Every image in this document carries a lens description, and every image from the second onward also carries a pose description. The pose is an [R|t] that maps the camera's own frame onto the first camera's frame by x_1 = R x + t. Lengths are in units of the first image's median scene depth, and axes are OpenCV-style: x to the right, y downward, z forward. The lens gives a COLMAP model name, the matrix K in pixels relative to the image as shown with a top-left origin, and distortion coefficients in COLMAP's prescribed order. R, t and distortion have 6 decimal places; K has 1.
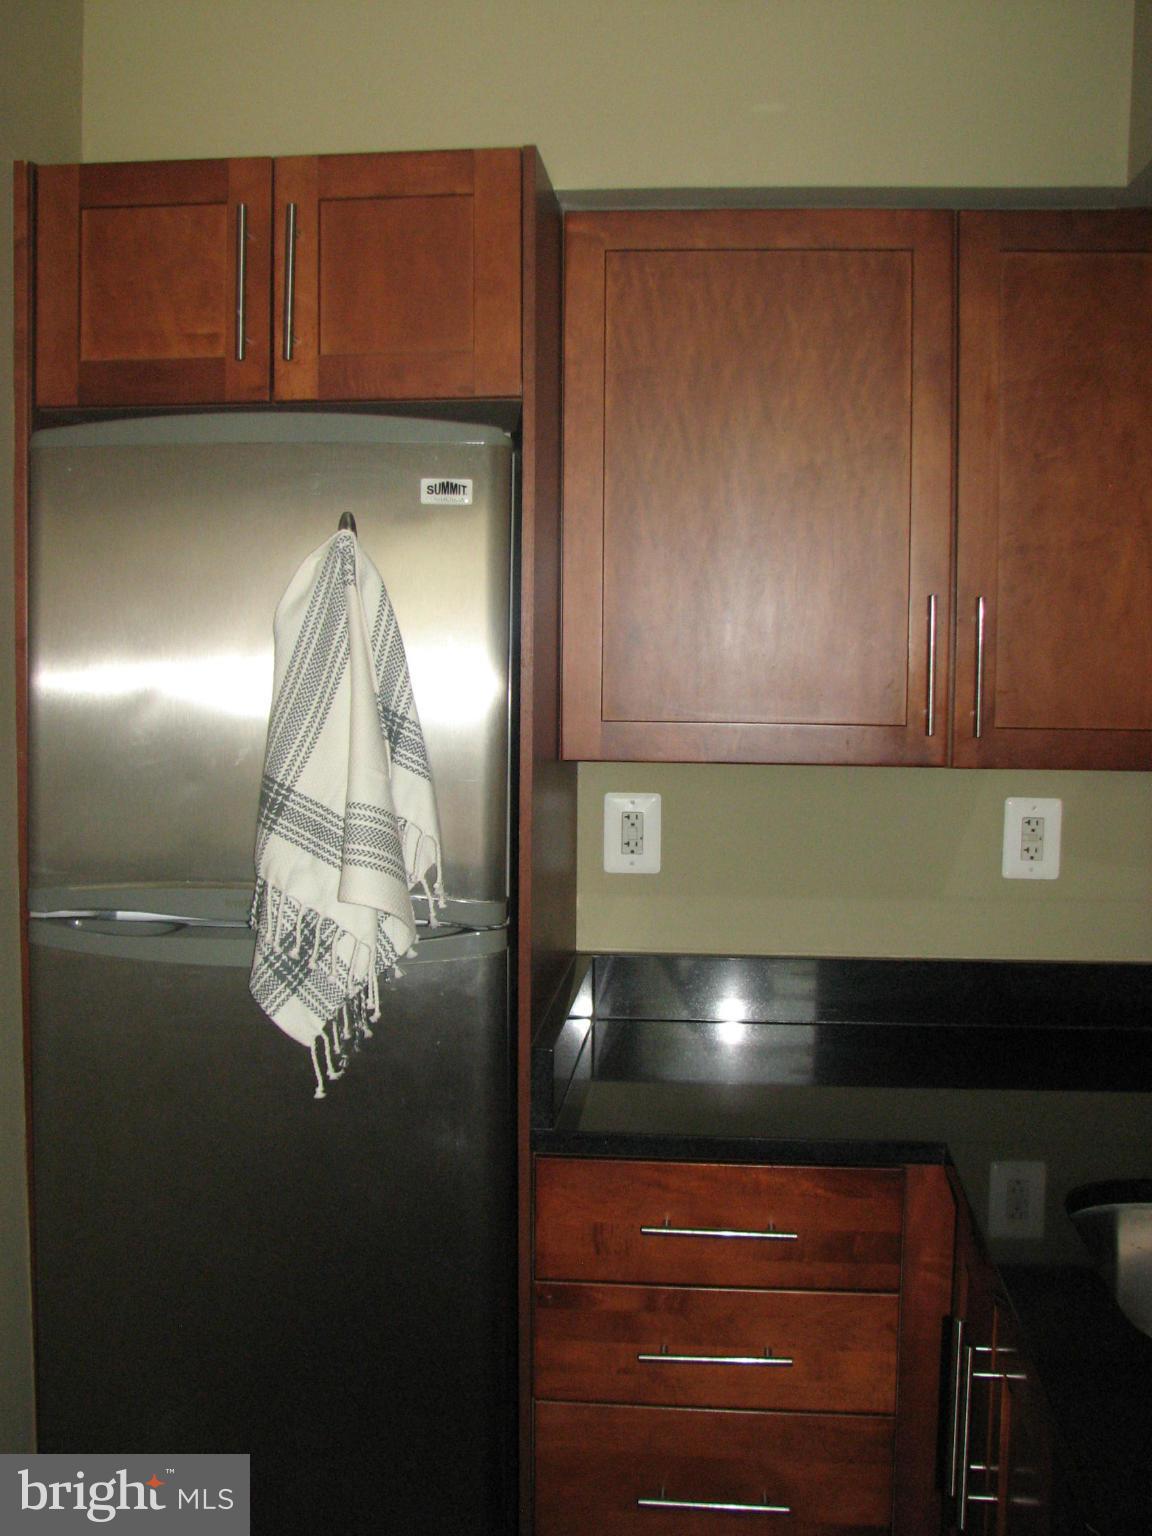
lens RADIAL K [[1691.6, 0, 576.0], [0, 1691.6, 768.0], [0, 0, 1]] dist [-0.212933, 0.251477]
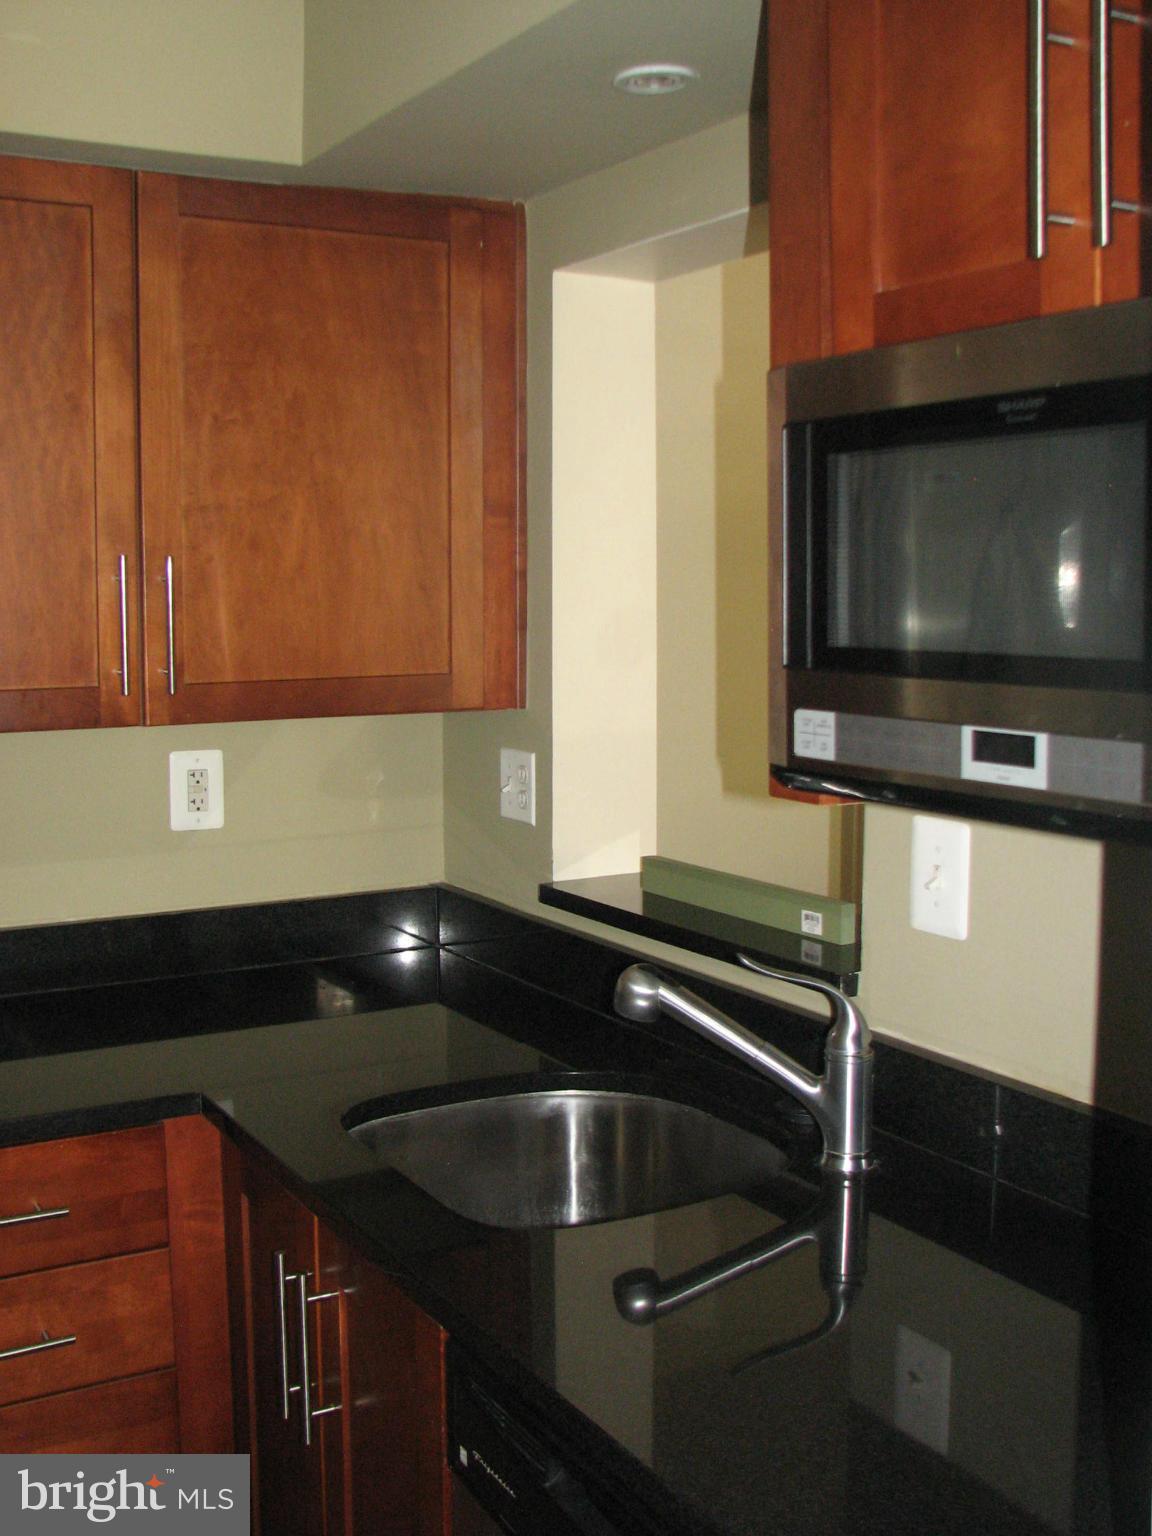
lens RADIAL K [[1691.6, 0, 576.0], [0, 1691.6, 768.0], [0, 0, 1]] dist [-0.212933, 0.251477]
pose [[0.804123, -0.074457, 0.589782, -0.165752], [0.057300, 0.997214, 0.047770, -0.008155], [-0.591695, -0.004618, 0.806149, 0.034608]]
